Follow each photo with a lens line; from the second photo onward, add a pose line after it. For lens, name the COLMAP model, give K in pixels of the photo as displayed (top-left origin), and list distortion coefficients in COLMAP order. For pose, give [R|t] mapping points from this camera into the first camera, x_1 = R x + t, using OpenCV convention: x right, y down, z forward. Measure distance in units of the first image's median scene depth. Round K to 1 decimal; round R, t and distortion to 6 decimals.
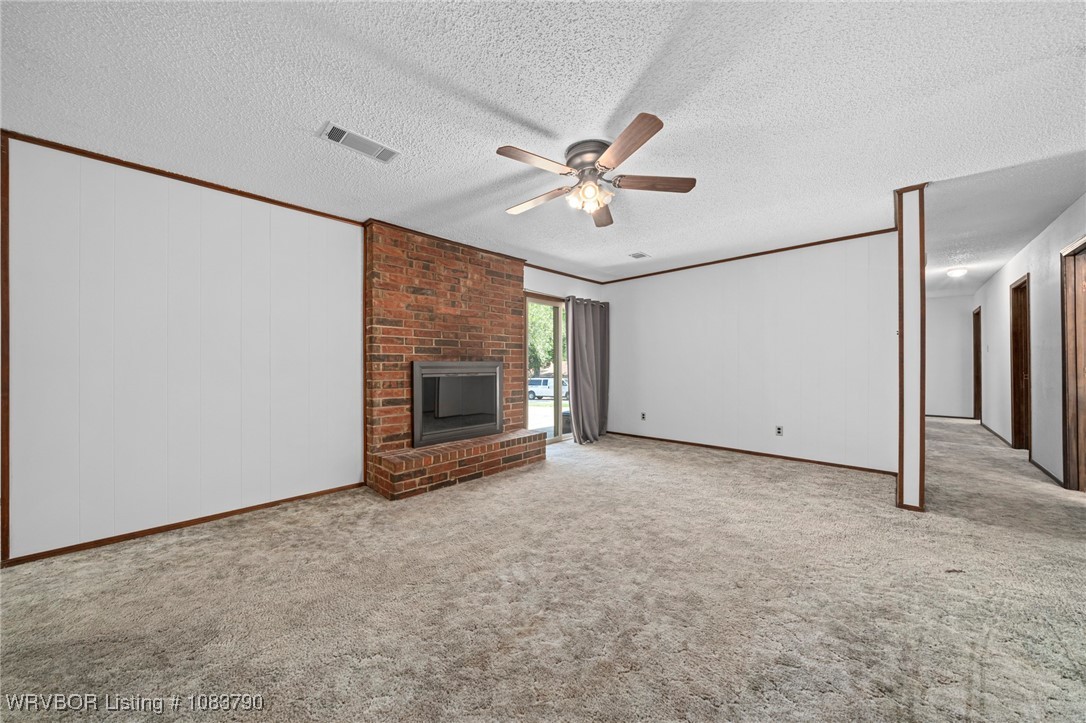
lens RADIAL K [[372.1, 0, 541.3], [0, 372.1, 364.2], [0, 0, 1]] dist [-0.007324, 0.000481]
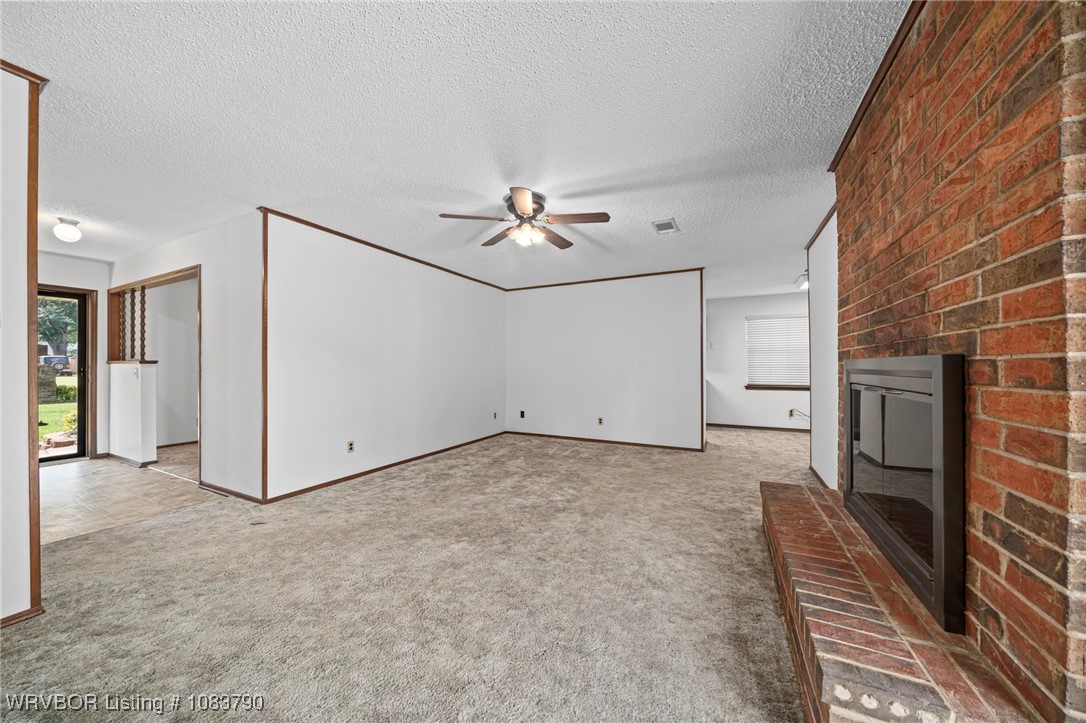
lens RADIAL K [[372.1, 0, 535.2], [0, 372.1, 365.9], [0, 0, 1]] dist [-0.007324, 0.000481]
pose [[-0.959653, 0.004971, -0.281142, 0.298390], [0.005976, 0.999978, -0.002718, -0.000468], [0.281123, -0.004288, -0.959662, 1.448365]]
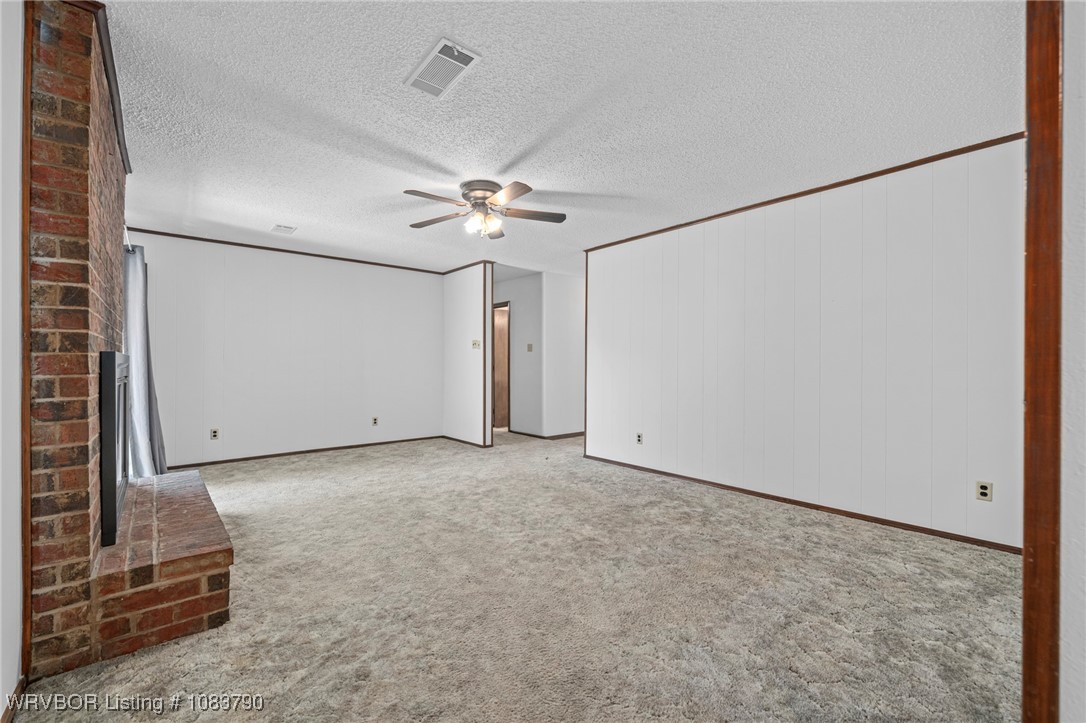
lens RADIAL K [[449.7, 0, 543.8], [0, 449.7, 363.0], [0, 0, 1]] dist [-0.008944, -0.000287]
pose [[0.093704, 0.004583, 0.995590, -0.850451], [-0.000241, 0.999989, -0.004581, 0.007367], [-0.995600, 0.000190, 0.093704, 0.431321]]
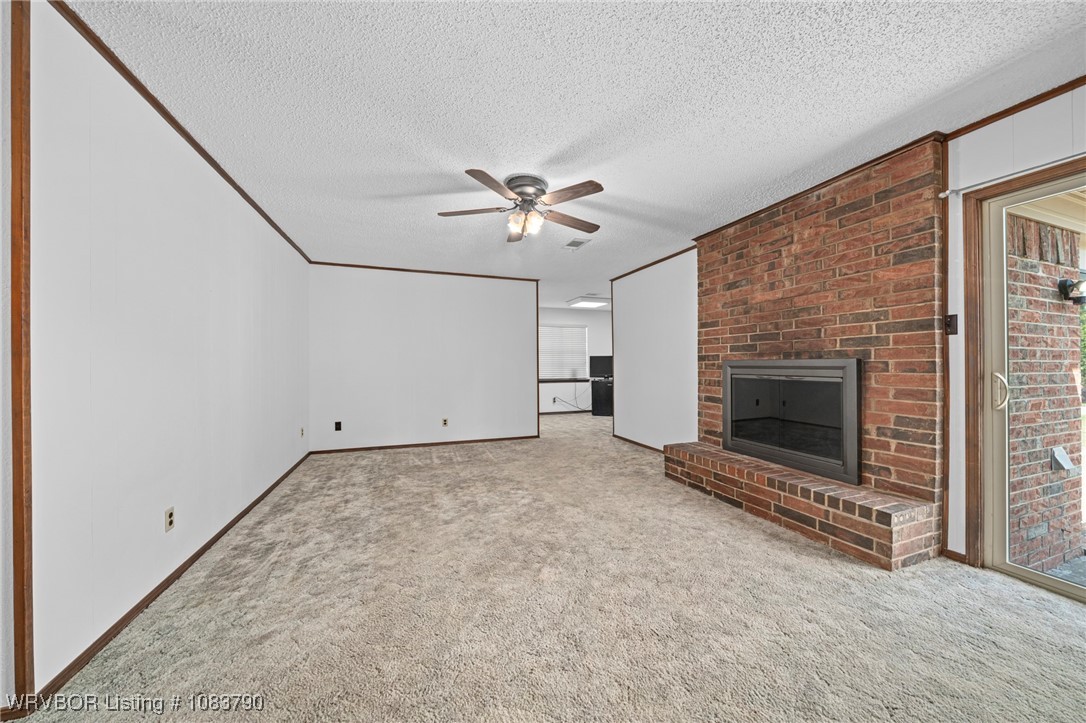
lens RADIAL K [[372.1, 0, 540.3], [0, 372.1, 362.6], [0, 0, 1]] dist [-0.007324, 0.000481]
pose [[-0.443626, 0.002767, -0.896208, 0.756838], [0.006976, 0.999976, -0.000365, -0.005484], [0.896185, -0.006414, -0.443634, 1.018033]]
